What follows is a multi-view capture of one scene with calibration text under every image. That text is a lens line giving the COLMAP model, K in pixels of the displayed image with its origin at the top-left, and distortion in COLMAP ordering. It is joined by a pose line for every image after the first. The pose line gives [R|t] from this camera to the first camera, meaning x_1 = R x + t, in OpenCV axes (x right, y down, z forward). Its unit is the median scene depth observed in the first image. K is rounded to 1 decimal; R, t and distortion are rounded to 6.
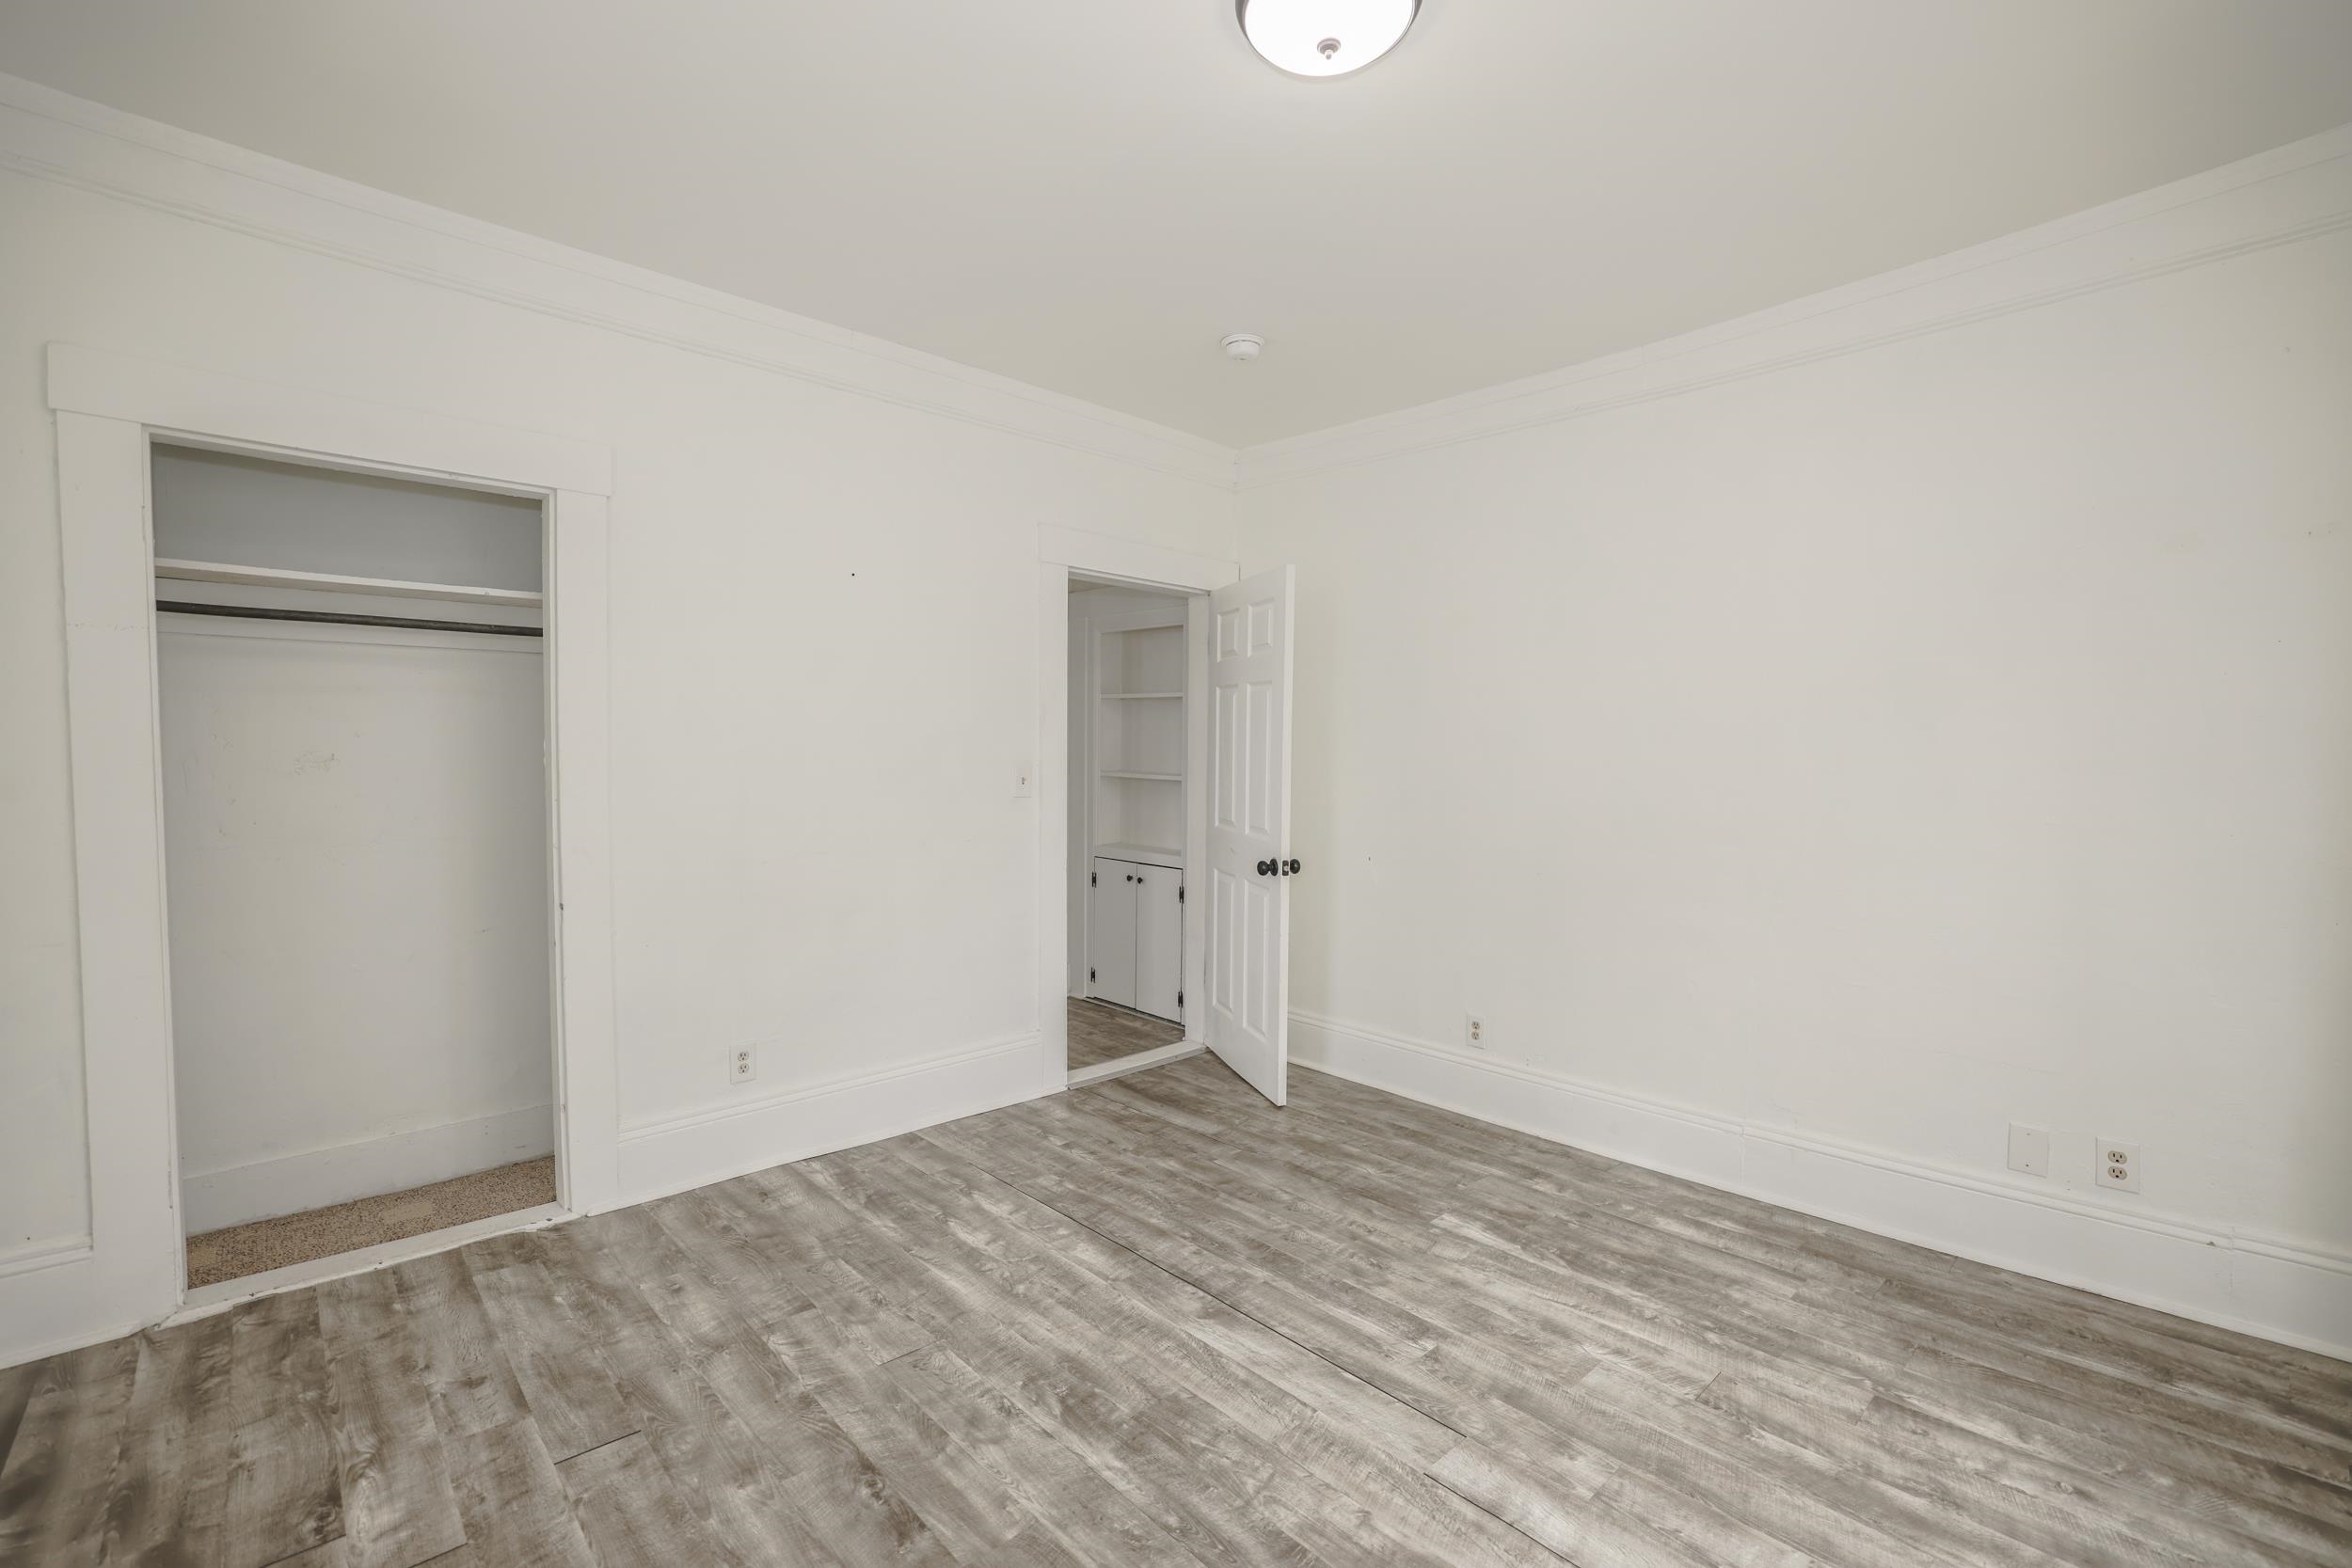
lens RADIAL K [[1039.4, 0, 1180.8], [0, 1039.4, 775.0], [0, 0, 1]] dist [-0.047004, 0.017410]
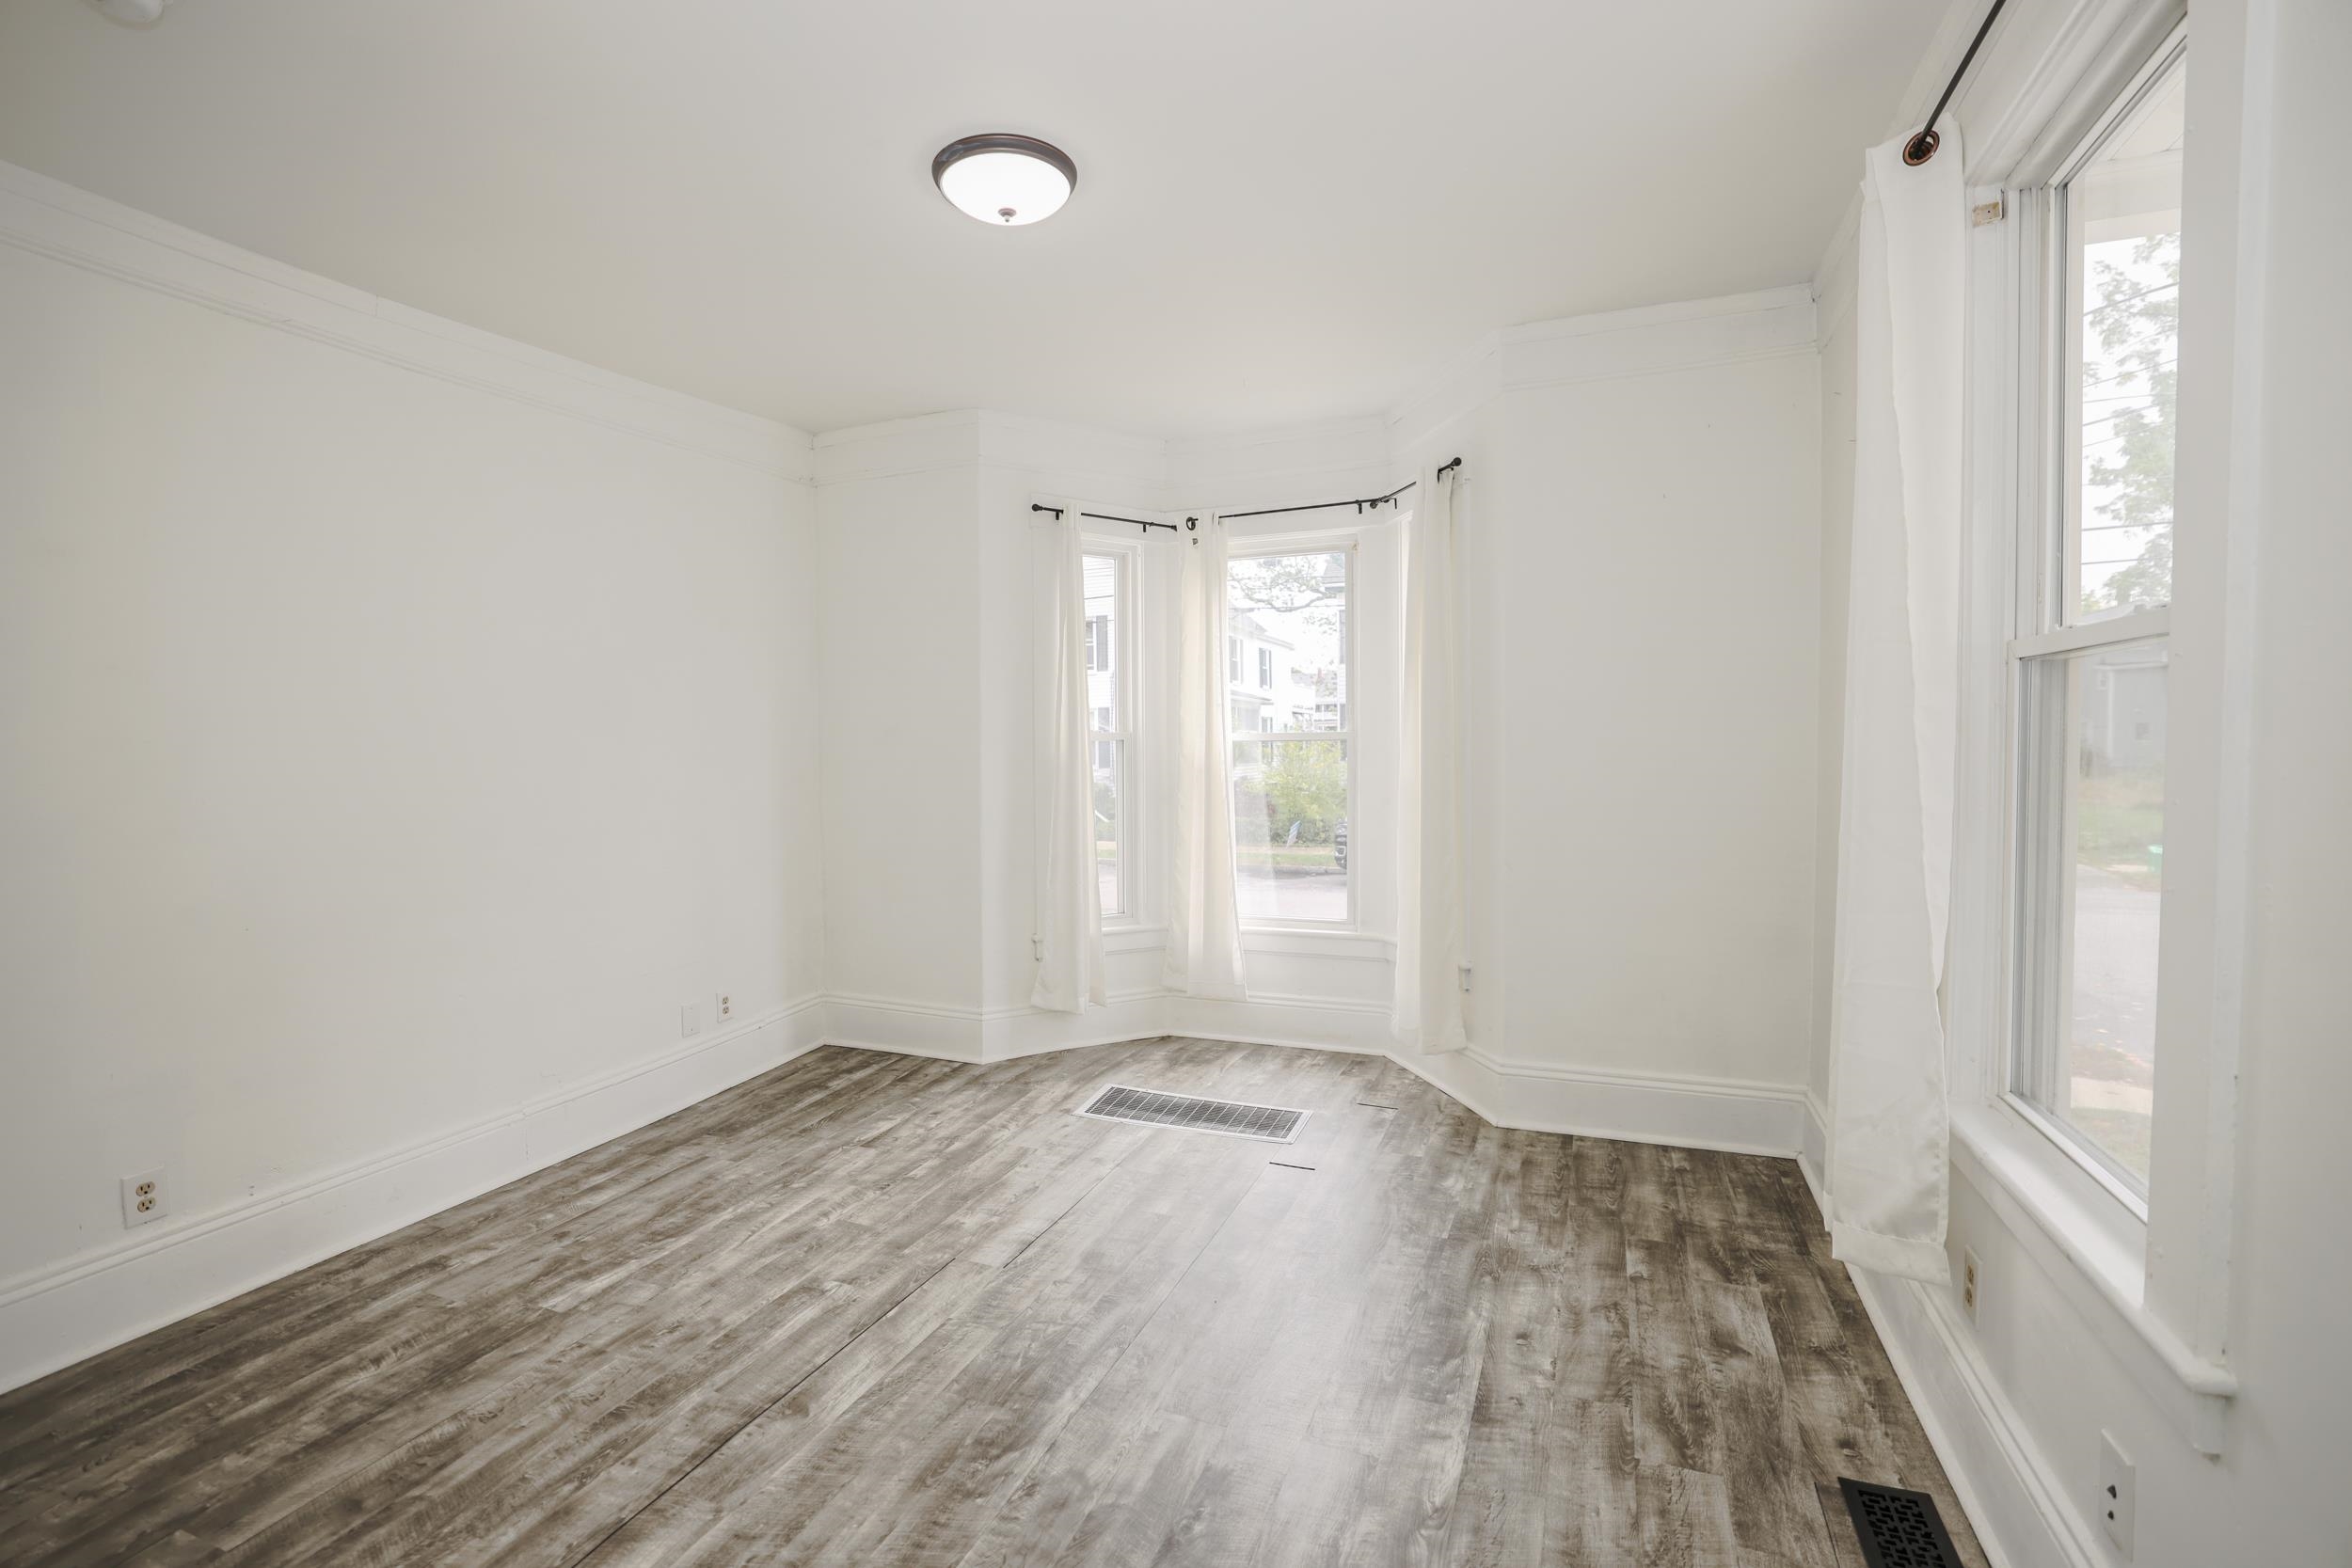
lens RADIAL K [[1022.4, 0, 1180.7], [0, 1022.4, 778.1], [0, 0, 1]] dist [-0.047378, 0.017273]
pose [[-0.422689, -0.038265, 0.905467, -0.878353], [0.035795, 0.997624, 0.058869, -0.047190], [-0.905568, 0.057294, -0.420315, 1.062022]]
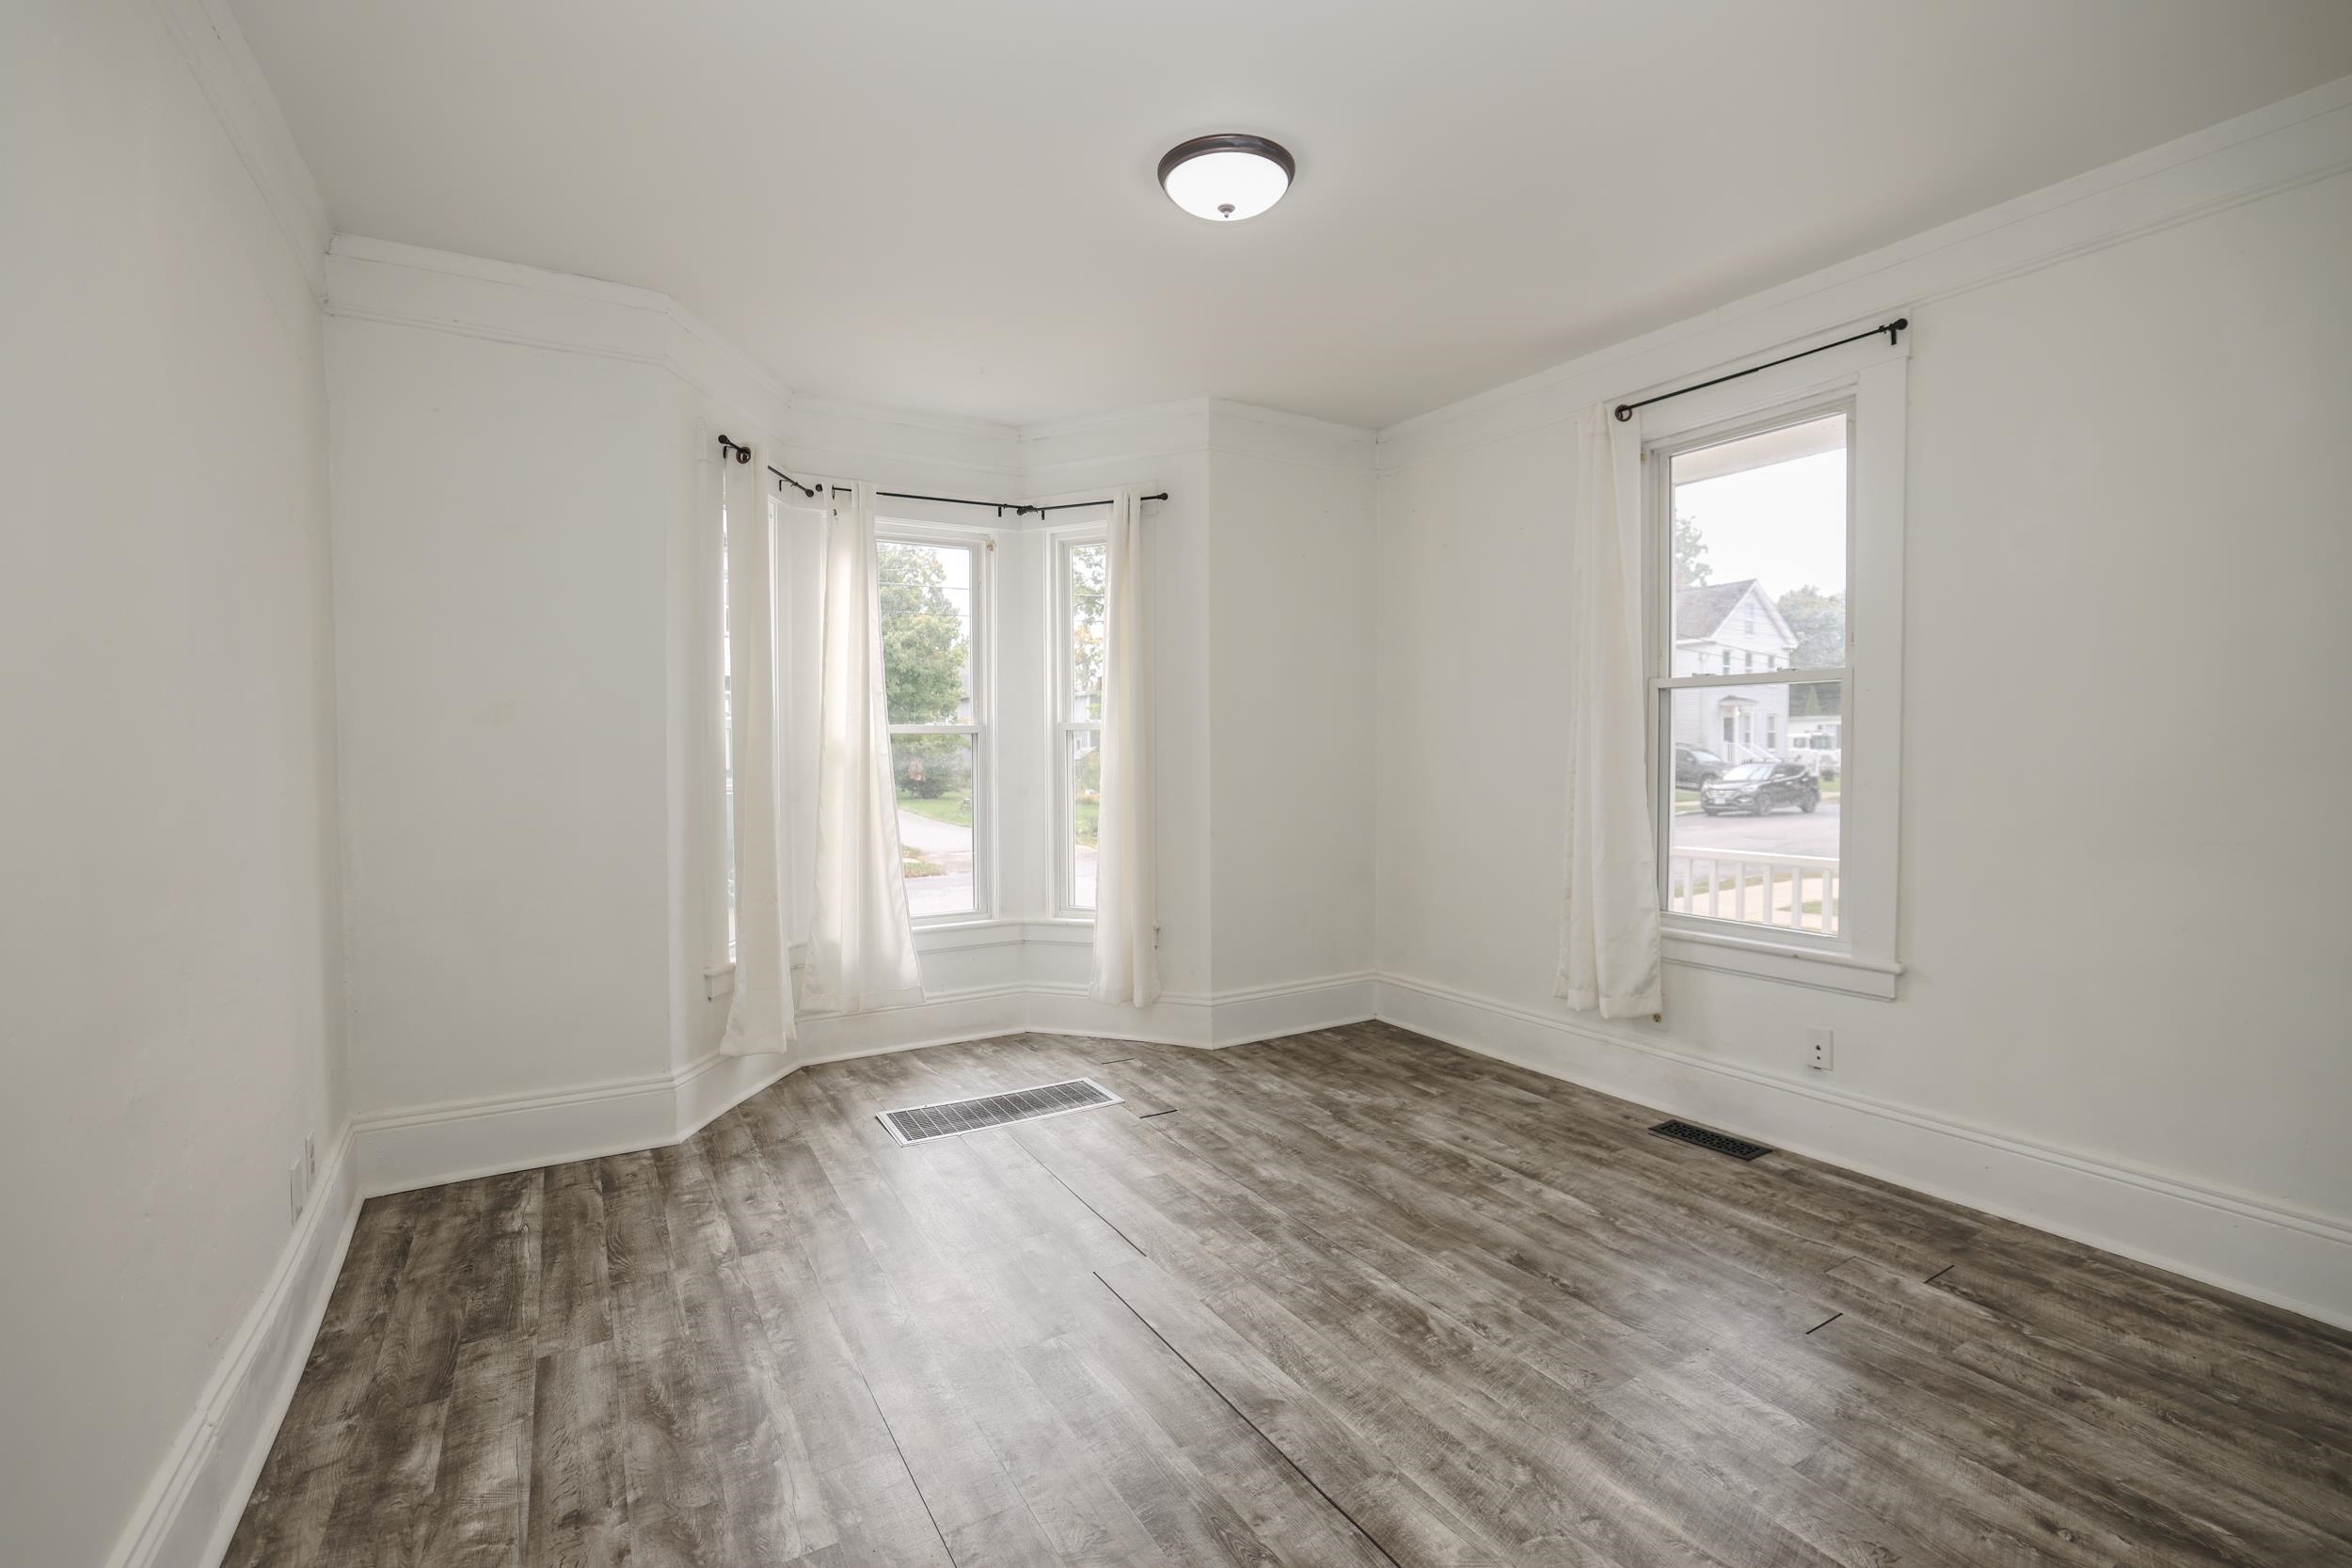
lens RADIAL K [[1039.4, 0, 1180.8], [0, 1039.4, 775.0], [0, 0, 1]] dist [-0.047004, 0.017410]
pose [[-0.976884, -0.011005, 0.213487, -0.075056], [0.001509, 0.998294, 0.058362, -0.030005], [-0.213766, 0.057335, -0.975201, 1.840646]]
